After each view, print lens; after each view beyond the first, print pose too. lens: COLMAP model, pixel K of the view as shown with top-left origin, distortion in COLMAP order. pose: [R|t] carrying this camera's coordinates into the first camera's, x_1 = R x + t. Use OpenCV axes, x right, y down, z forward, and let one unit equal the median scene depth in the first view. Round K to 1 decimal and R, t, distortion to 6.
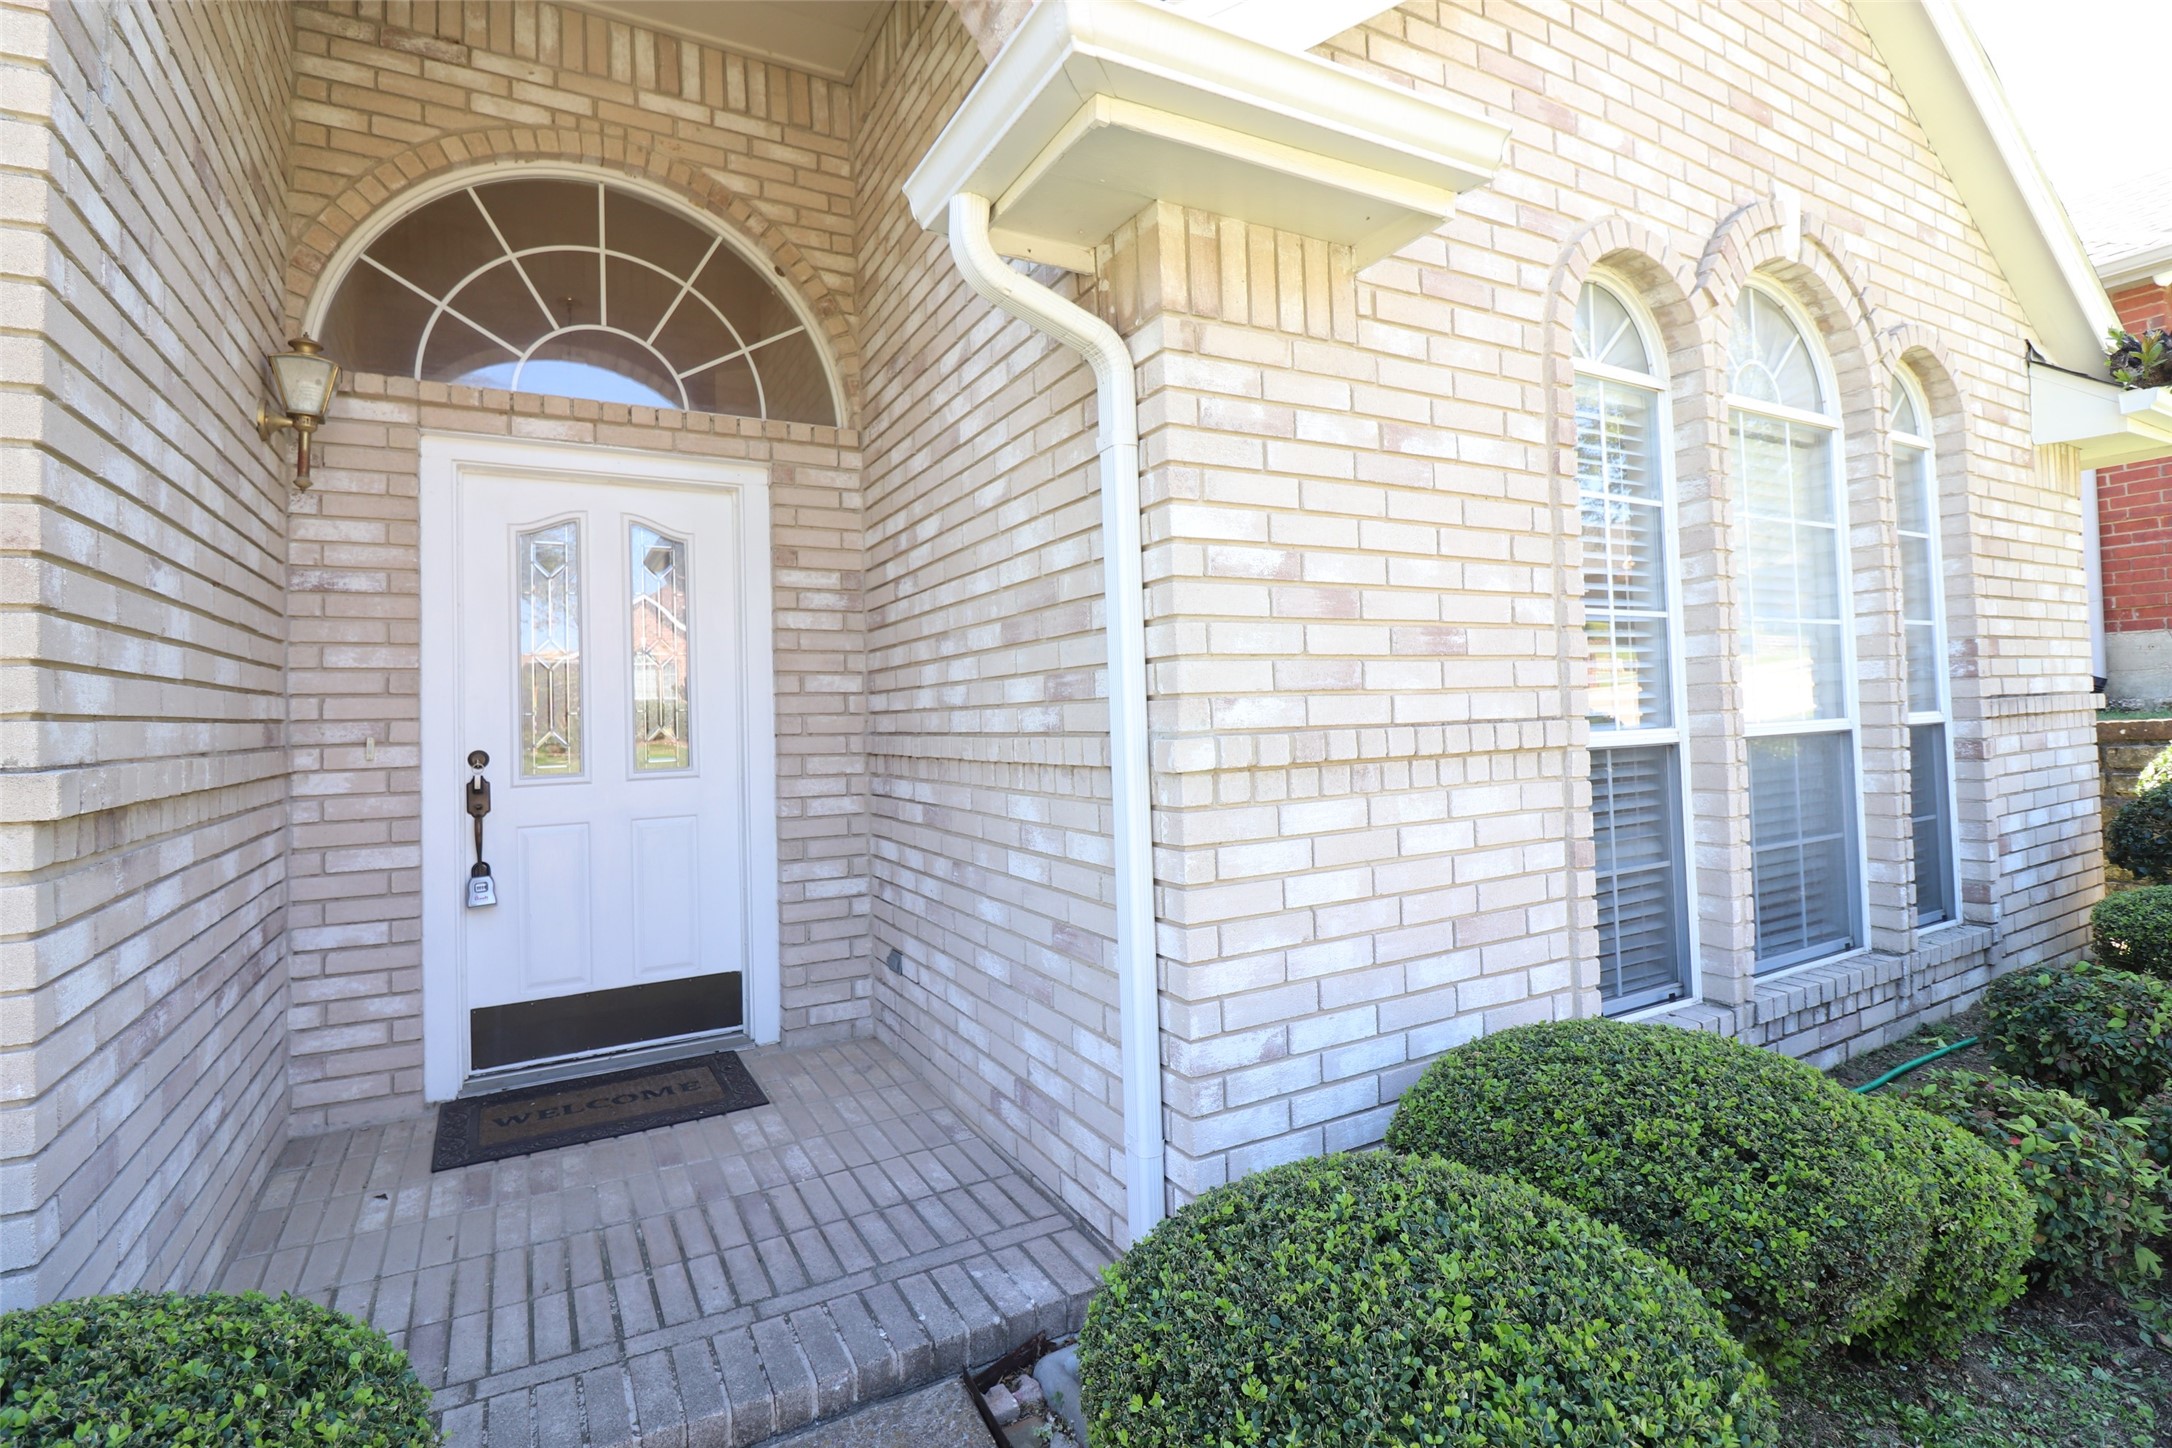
lens RADIAL K [[1020.2, 0, 1080.1], [0, 1020.2, 685.0], [0, 0, 1]] dist [-0.002937, -0.000459]
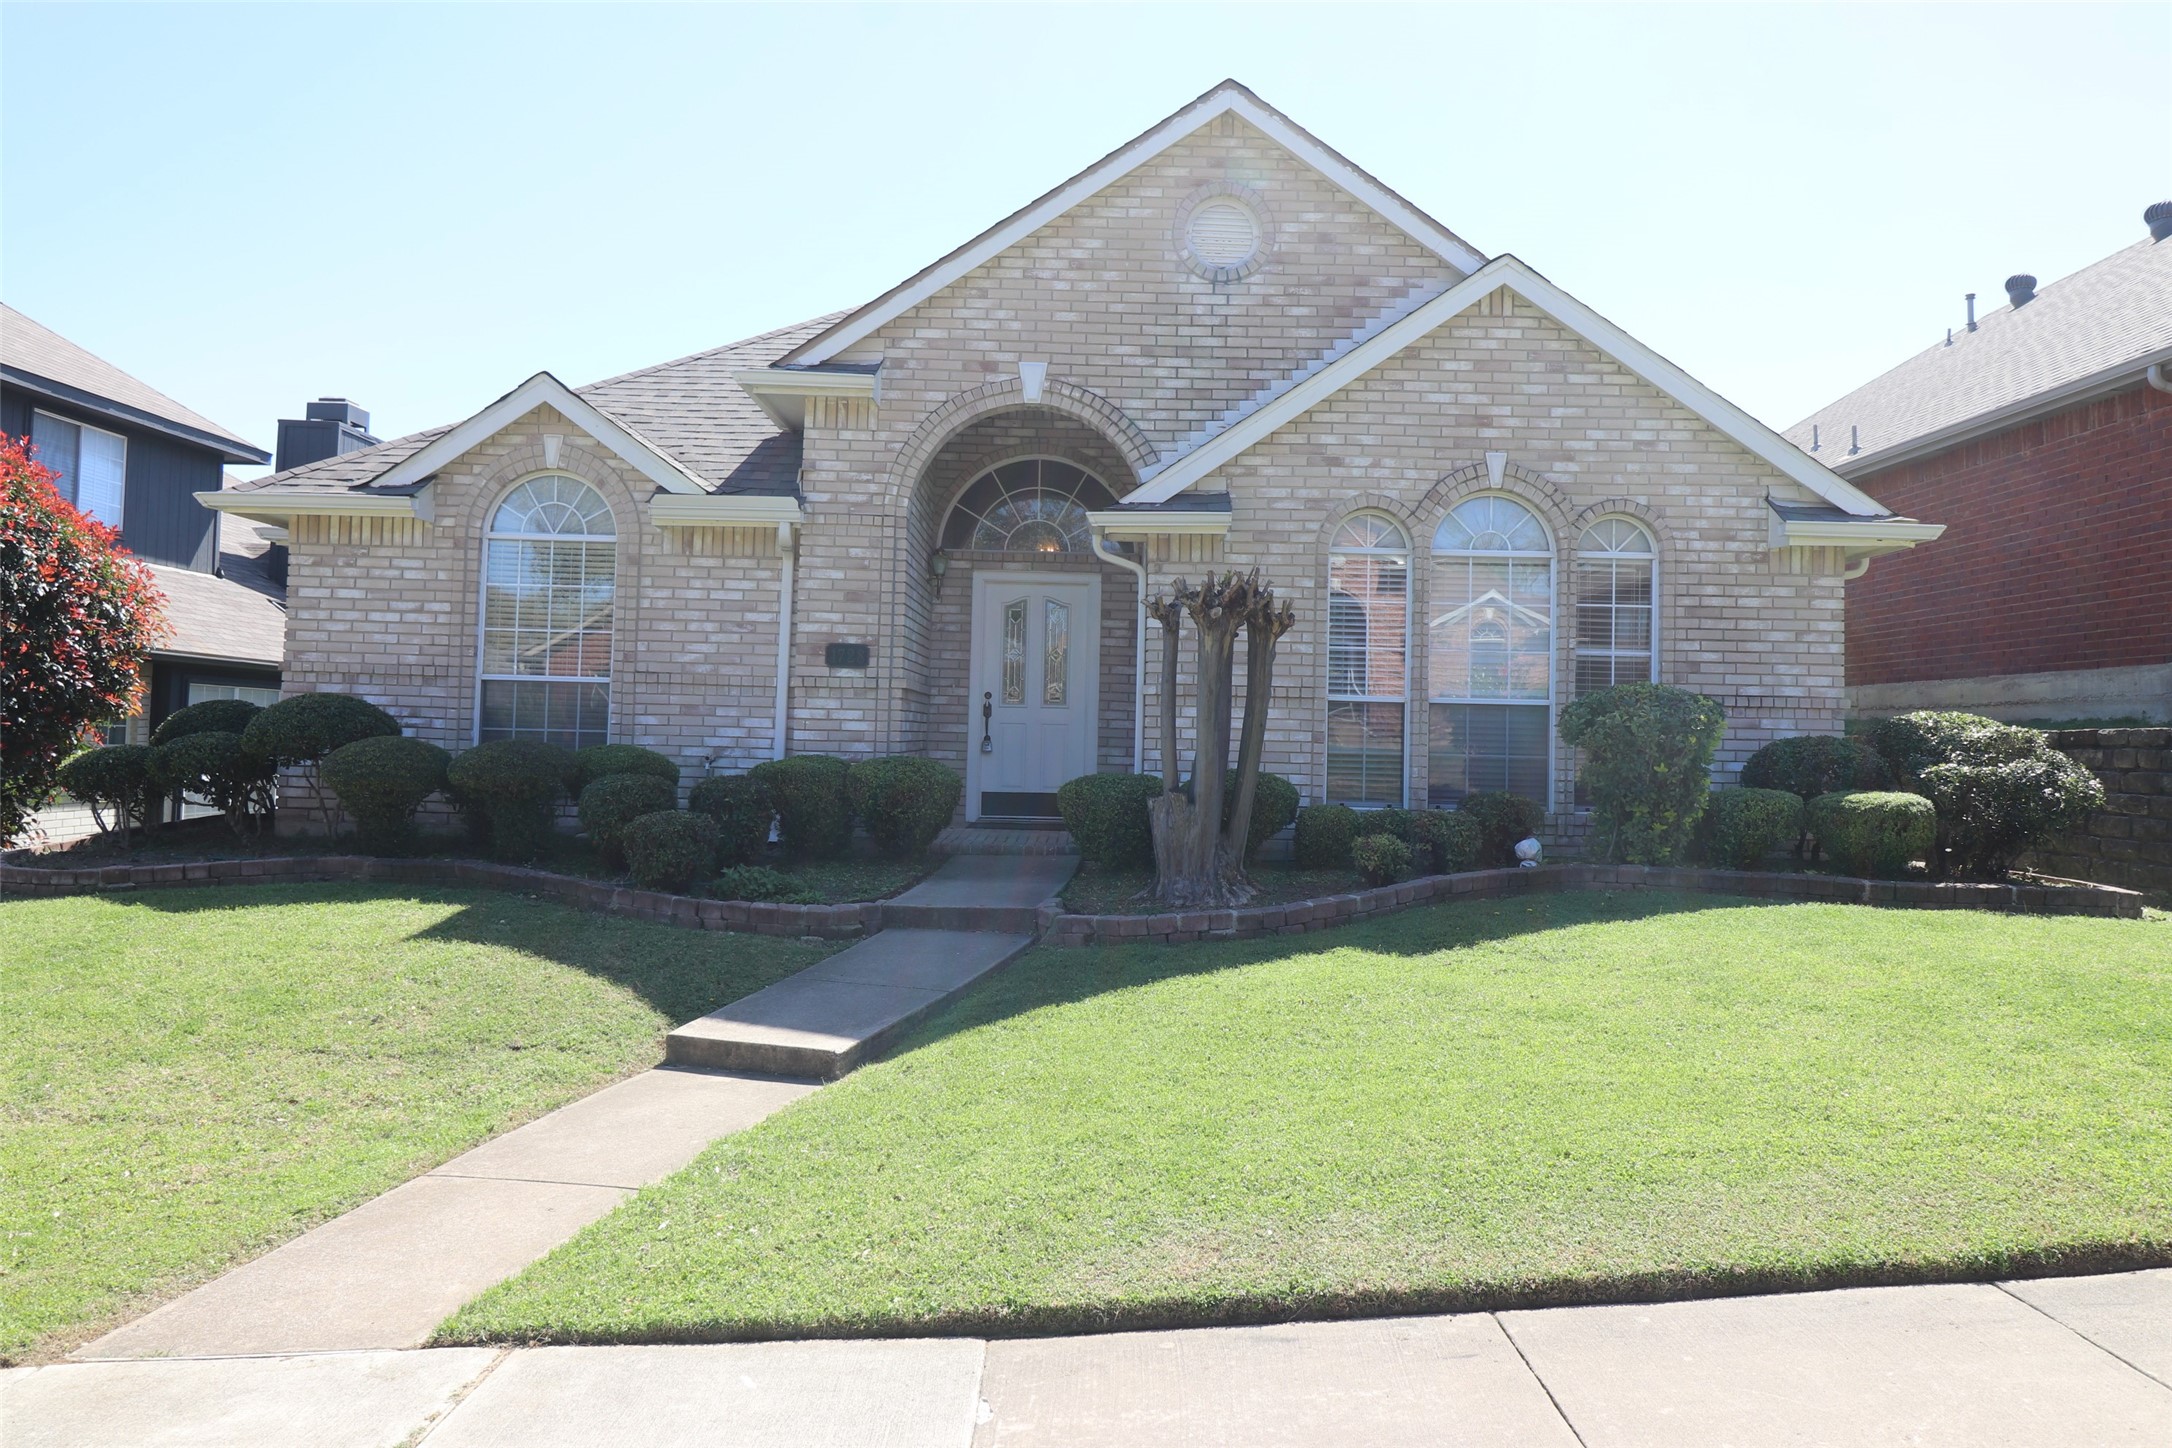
lens RADIAL K [[1481.9, 0, 1079.3], [0, 1481.9, 693.8], [0, 0, 1]] dist [0.008852, -0.006358]
pose [[0.868888, 0.033916, -0.493845, 1.492037], [-0.032739, 0.999403, 0.011036, 0.020484], [0.493925, 0.006579, 0.869480, -2.189932]]
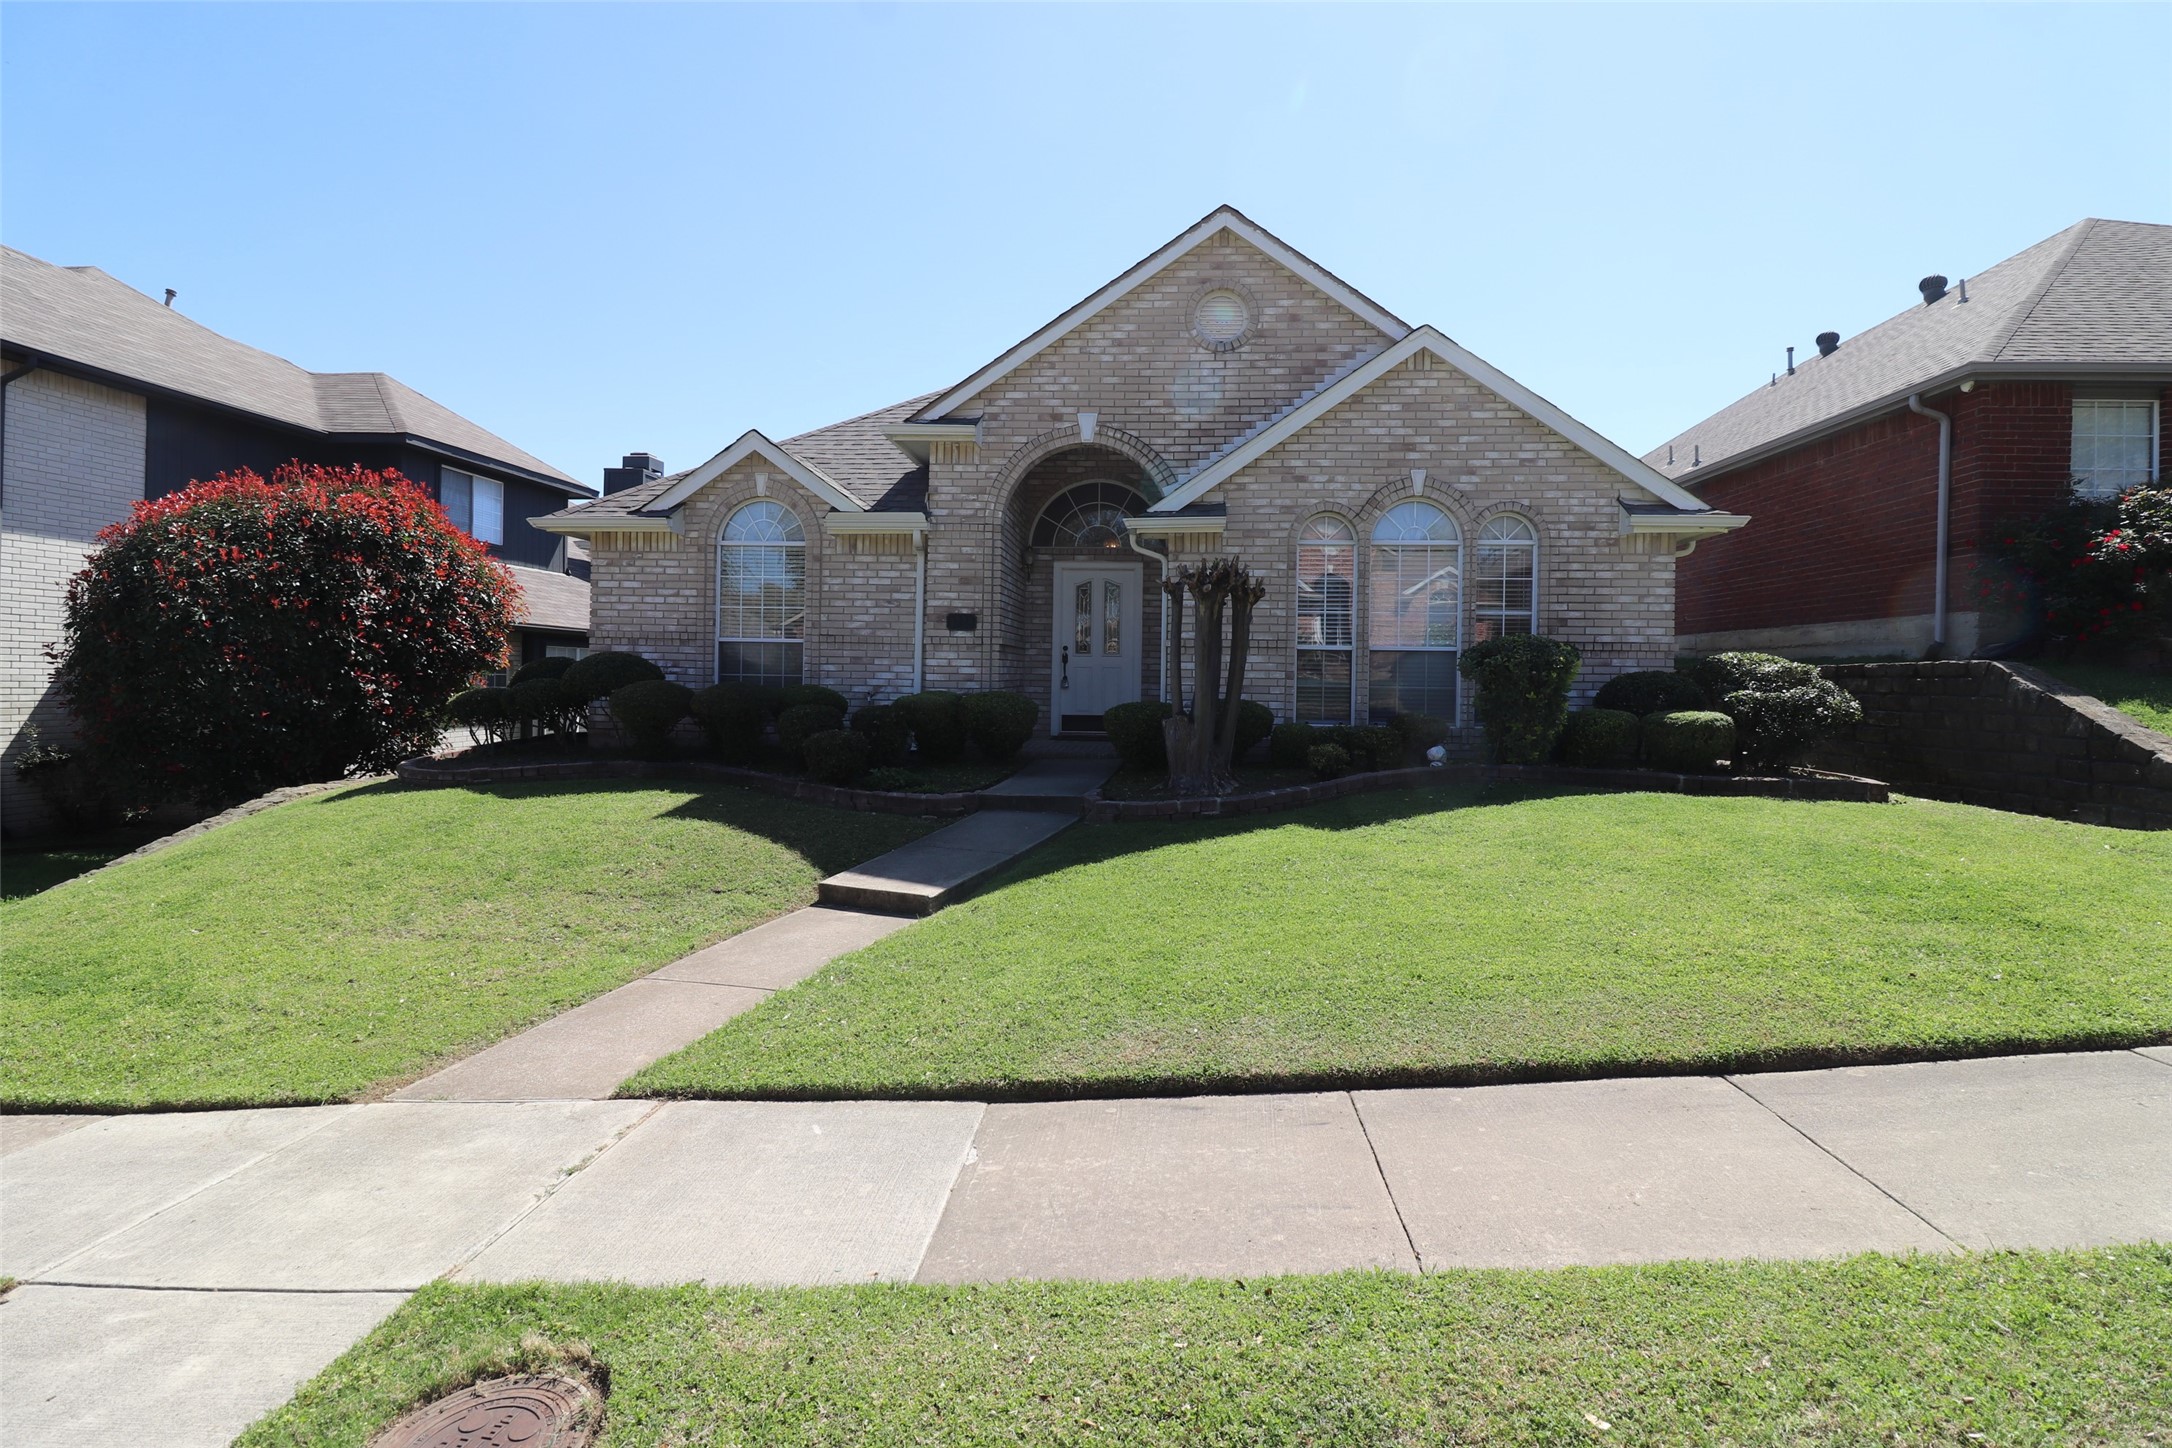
lens RADIAL K [[1011.7, 0, 1088.7], [0, 1011.7, 693.1], [0, 0, 1]] dist [0.001438, -0.013752]
pose [[0.831409, 0.050132, -0.553395, 1.566710], [-0.020475, 0.998009, 0.059649, 0.015245], [0.555284, -0.038262, 0.830780, -2.070725]]
